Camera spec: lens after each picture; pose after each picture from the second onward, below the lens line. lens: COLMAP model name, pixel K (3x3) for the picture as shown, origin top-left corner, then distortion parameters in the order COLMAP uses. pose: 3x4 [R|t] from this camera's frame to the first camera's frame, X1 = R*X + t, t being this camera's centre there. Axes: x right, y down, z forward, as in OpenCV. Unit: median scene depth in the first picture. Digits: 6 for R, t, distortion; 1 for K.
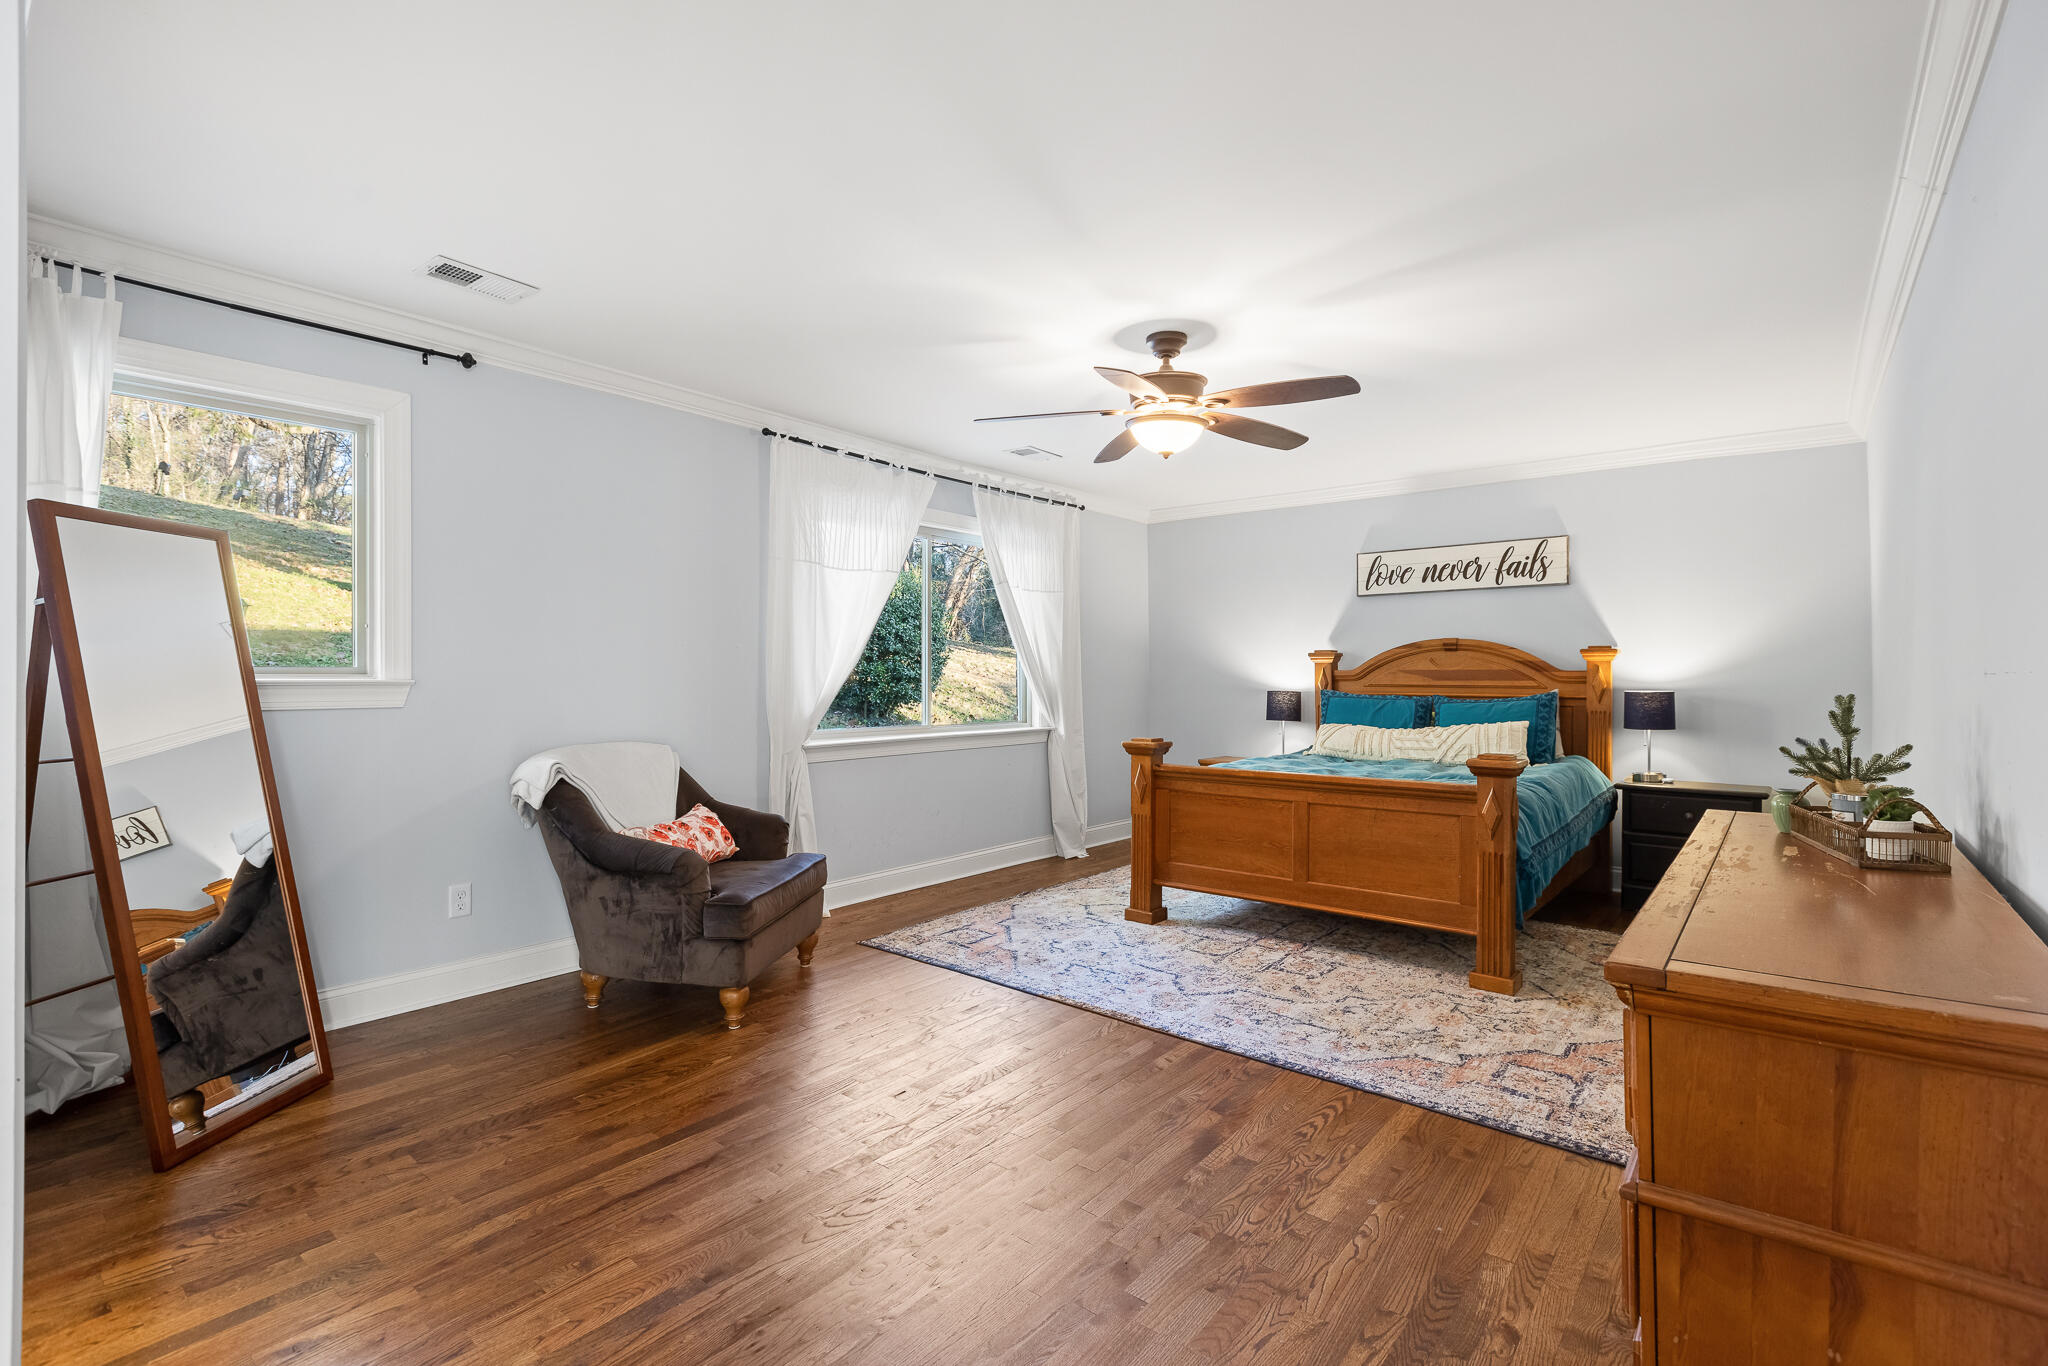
lens RADIAL K [[936.0, 0, 1023.9], [0, 936.0, 680.3], [0, 0, 1]] dist [0.000771, 0.000010]
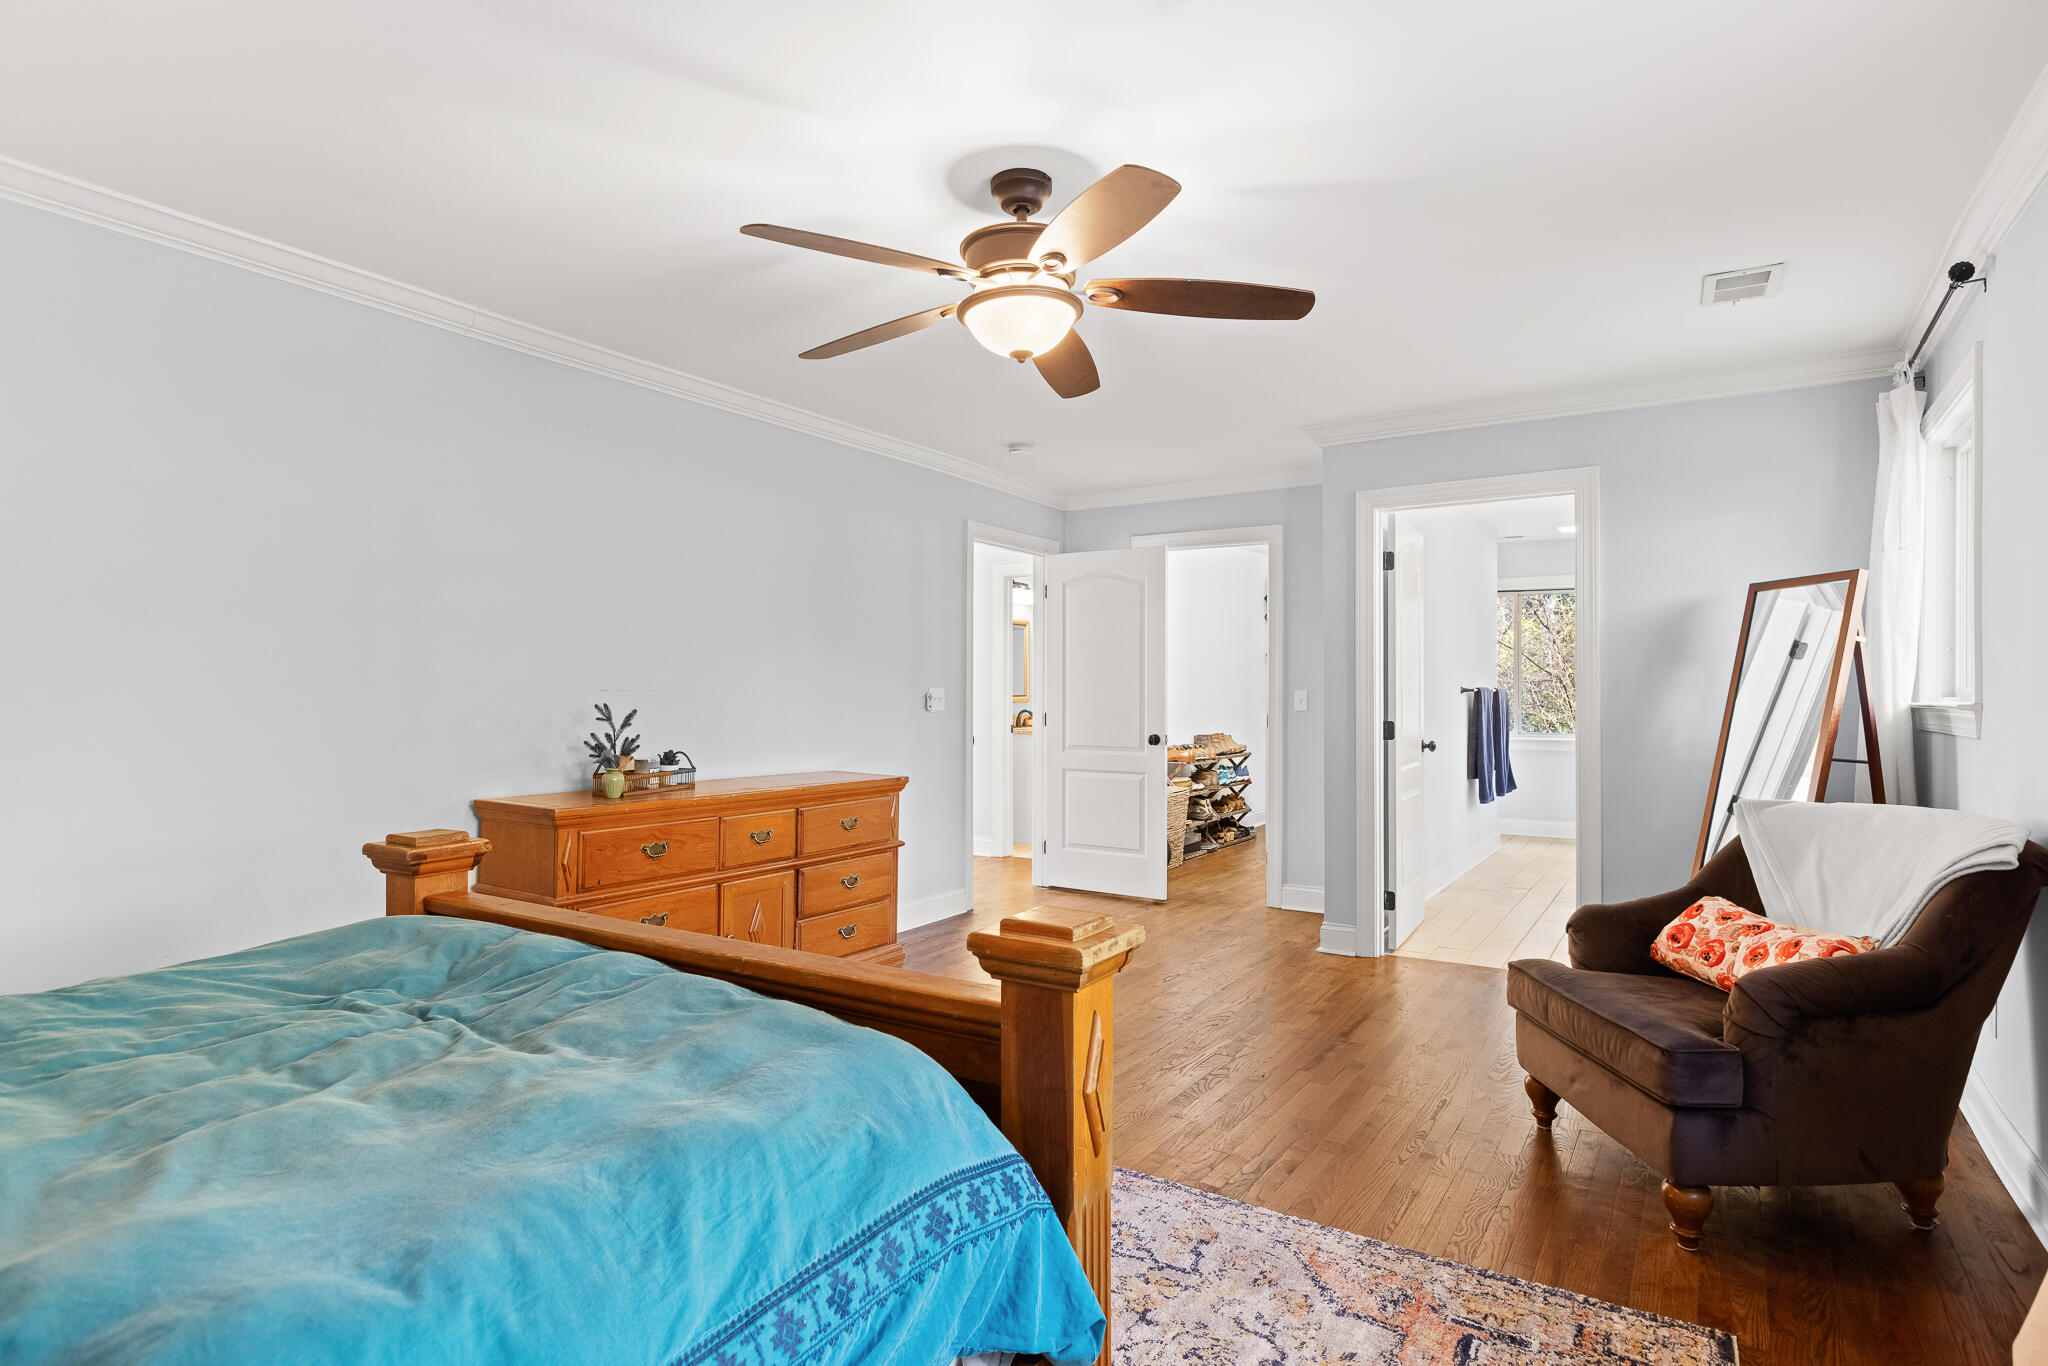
lens RADIAL K [[1103.3, 0, 1023.0], [0, 1103.3, 684.4], [0, 0, 1]] dist [-0.000009, 0.000001]
pose [[-0.992872, -0.004498, -0.119097, 0.300550], [-0.003651, 0.999966, -0.007332, -0.006645], [0.119126, -0.006845, -0.992856, 2.211046]]
